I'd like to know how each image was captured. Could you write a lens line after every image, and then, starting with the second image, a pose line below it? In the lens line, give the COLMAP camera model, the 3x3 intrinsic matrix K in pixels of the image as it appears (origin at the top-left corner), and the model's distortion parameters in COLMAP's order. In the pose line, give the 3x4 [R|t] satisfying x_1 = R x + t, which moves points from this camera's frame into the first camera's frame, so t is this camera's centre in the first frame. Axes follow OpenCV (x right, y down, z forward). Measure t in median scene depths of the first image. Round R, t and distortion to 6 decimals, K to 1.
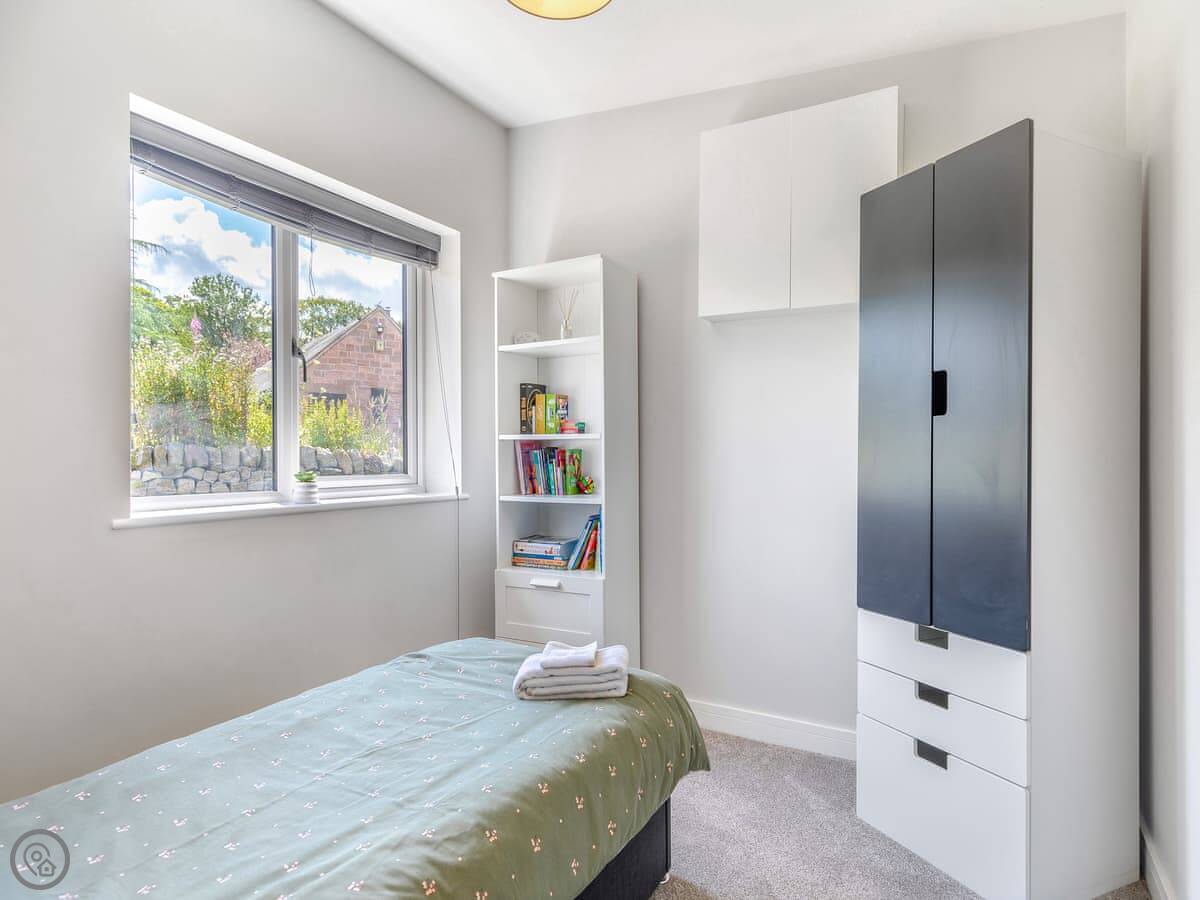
lens RADIAL K [[545.9, 0, 600.0], [0, 545.9, 450.0], [0, 0, 1]] dist [0.003008, 0.000443]
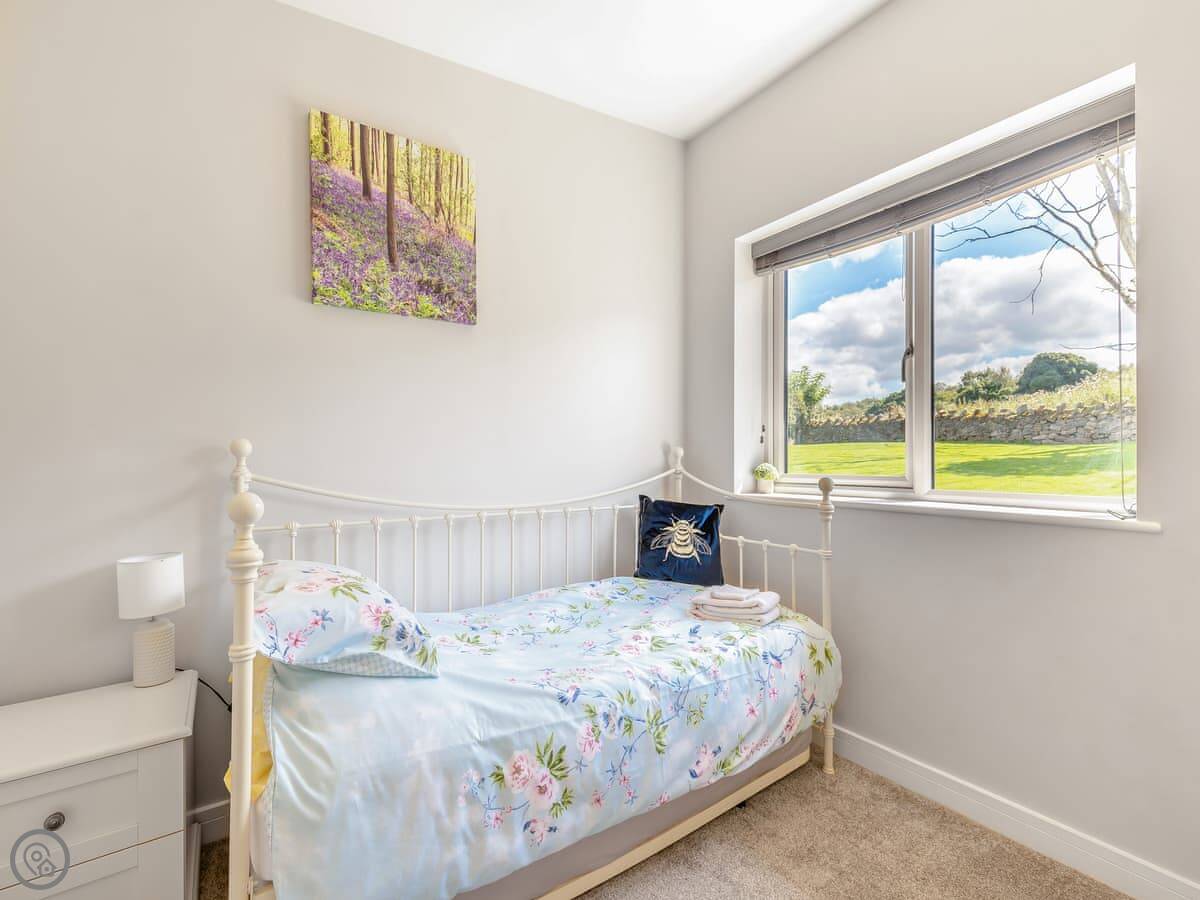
lens RADIAL K [[522.6, 0, 600.0], [0, 522.6, 450.0], [0, 0, 1]] dist [-0.000709, -0.000037]
pose [[-0.323614, -0.008739, -0.946149, 1.189439], [0.017117, 0.999740, -0.015088, 0.011719], [0.946034, -0.021078, -0.323380, 1.714834]]
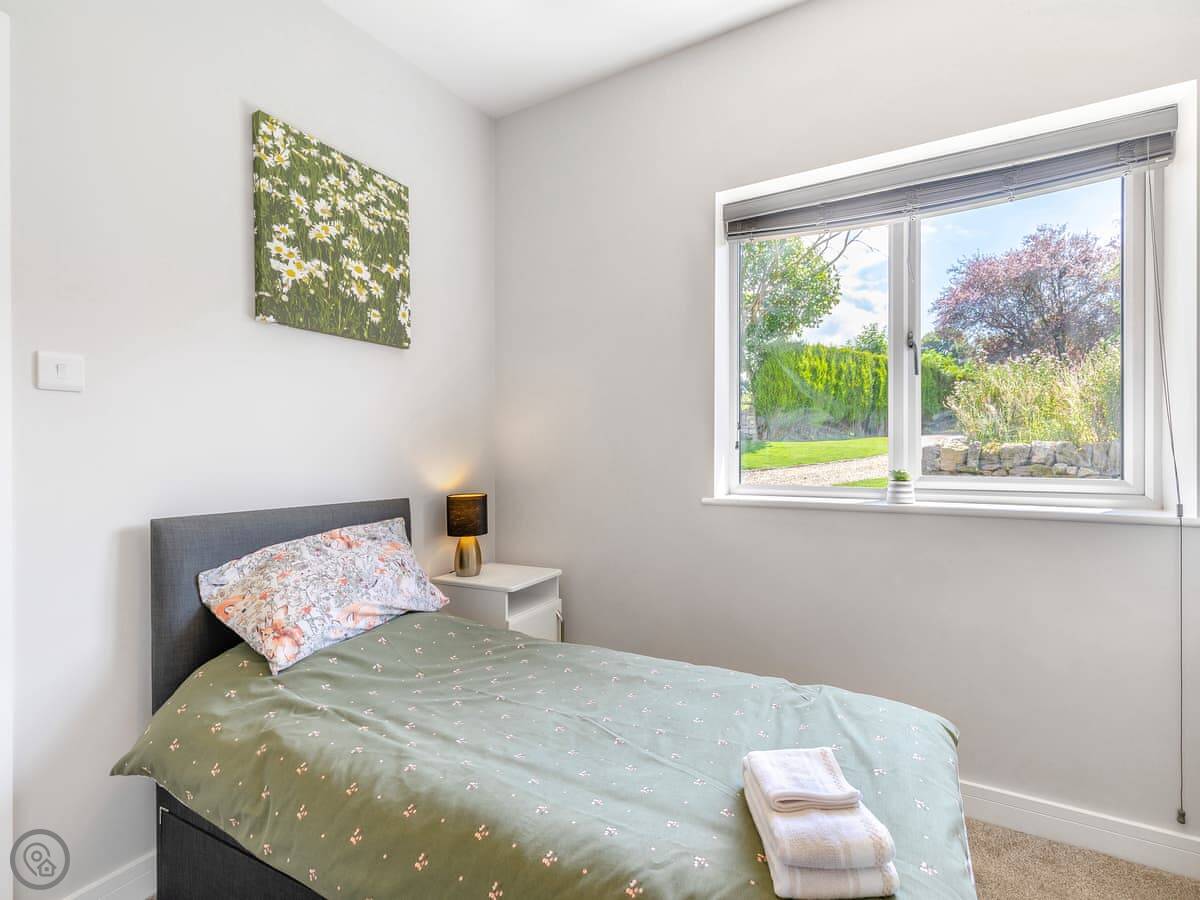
lens RADIAL K [[494.5, 0, 599.9], [0, 494.5, 453.4], [0, 0, 1]] dist [0.000931, -0.000203]
pose [[0.162936, 0.003853, -0.986629, 0.474668], [0.010361, 0.999931, 0.005616, 0.000421], [0.986582, -0.011138, 0.162885, 0.705406]]
